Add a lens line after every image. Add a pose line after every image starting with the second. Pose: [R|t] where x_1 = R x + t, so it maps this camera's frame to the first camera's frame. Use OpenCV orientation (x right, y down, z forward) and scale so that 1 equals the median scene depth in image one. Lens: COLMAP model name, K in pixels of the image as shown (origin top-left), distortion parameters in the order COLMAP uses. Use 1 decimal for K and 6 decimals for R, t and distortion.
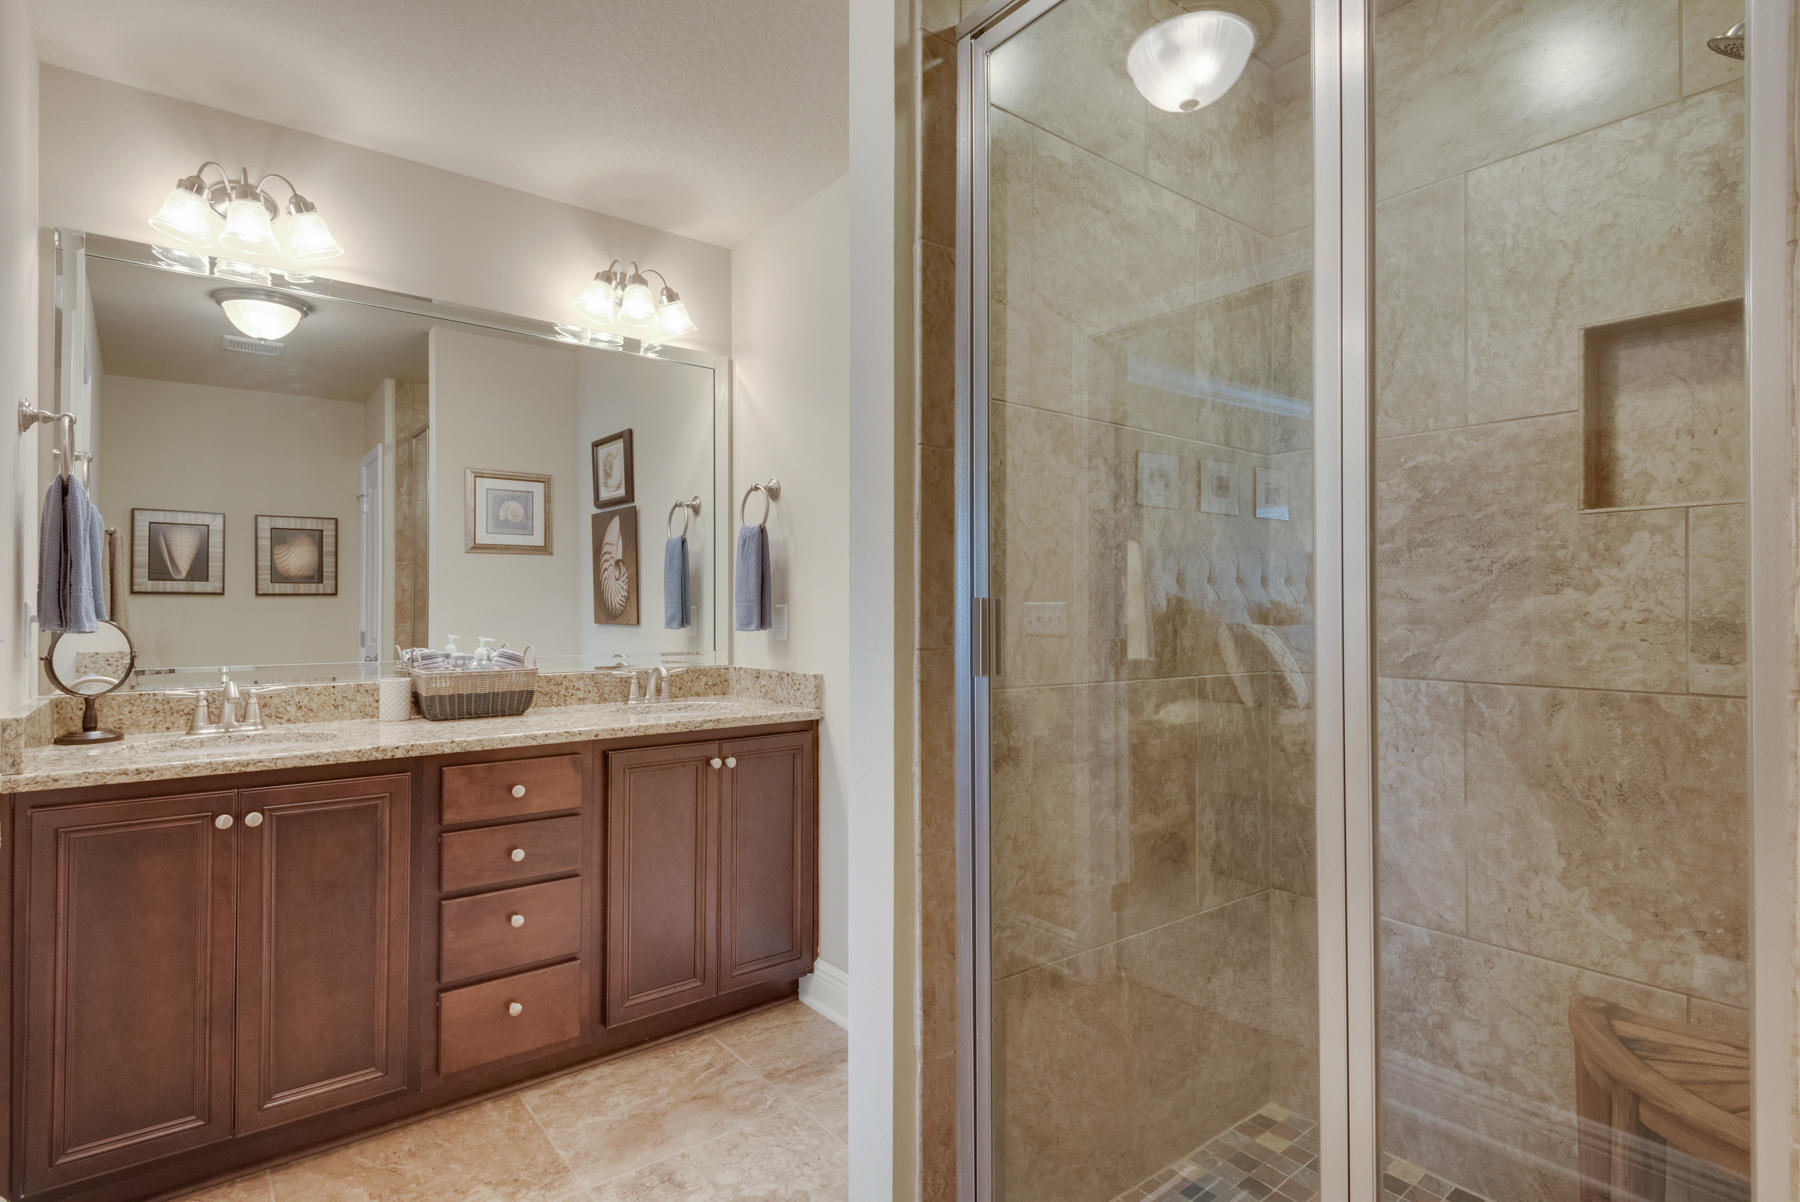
lens RADIAL K [[893.7, 0, 859.4], [0, 893.7, 601.6], [0, 0, 1]] dist [0.014717, -0.009856]
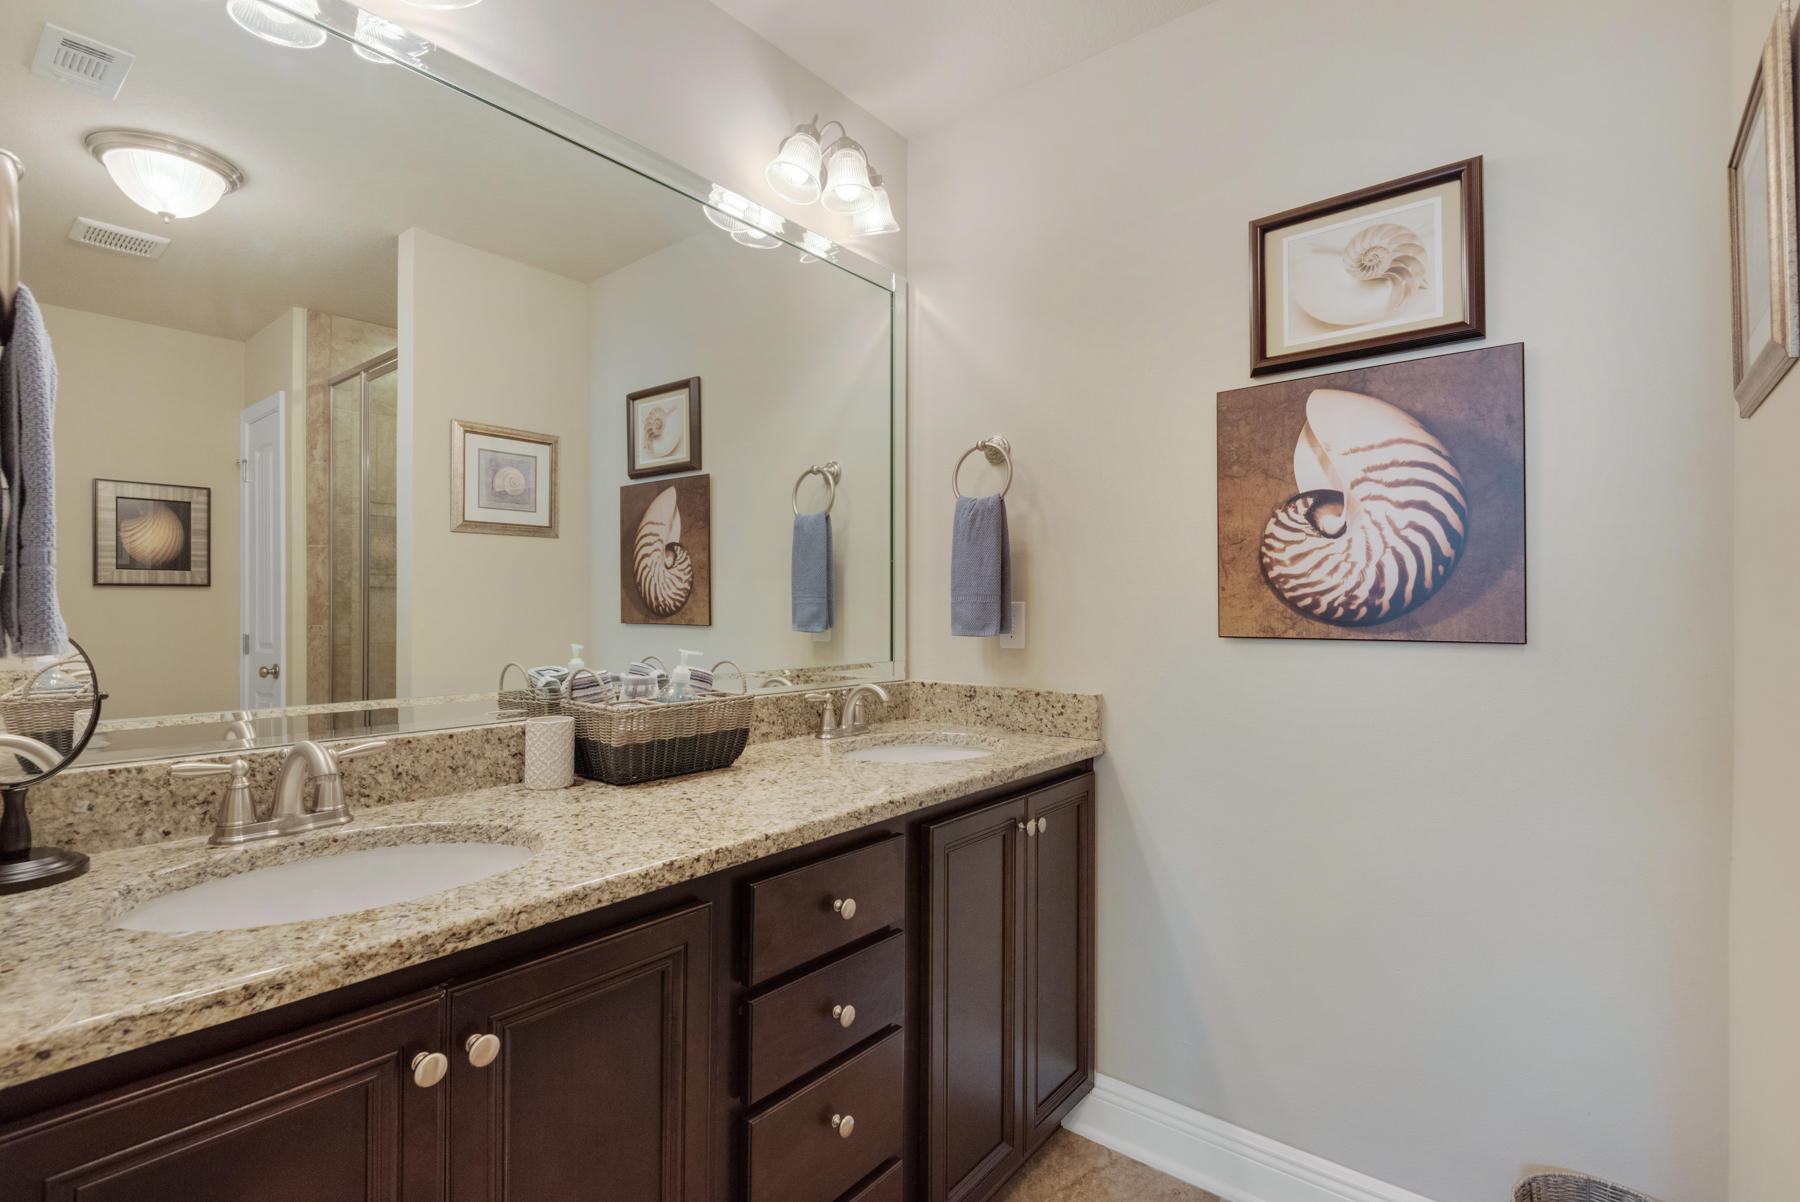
lens RADIAL K [[853.3, 0, 896.9], [0, 853.3, 604.6], [0, 0, 1]] dist [0.012878, -0.008532]
pose [[0.976344, 0.004359, 0.216181, -0.313551], [-0.005436, 0.999976, 0.004390, 0.003436], [-0.216157, -0.005461, 0.976343, 0.288214]]
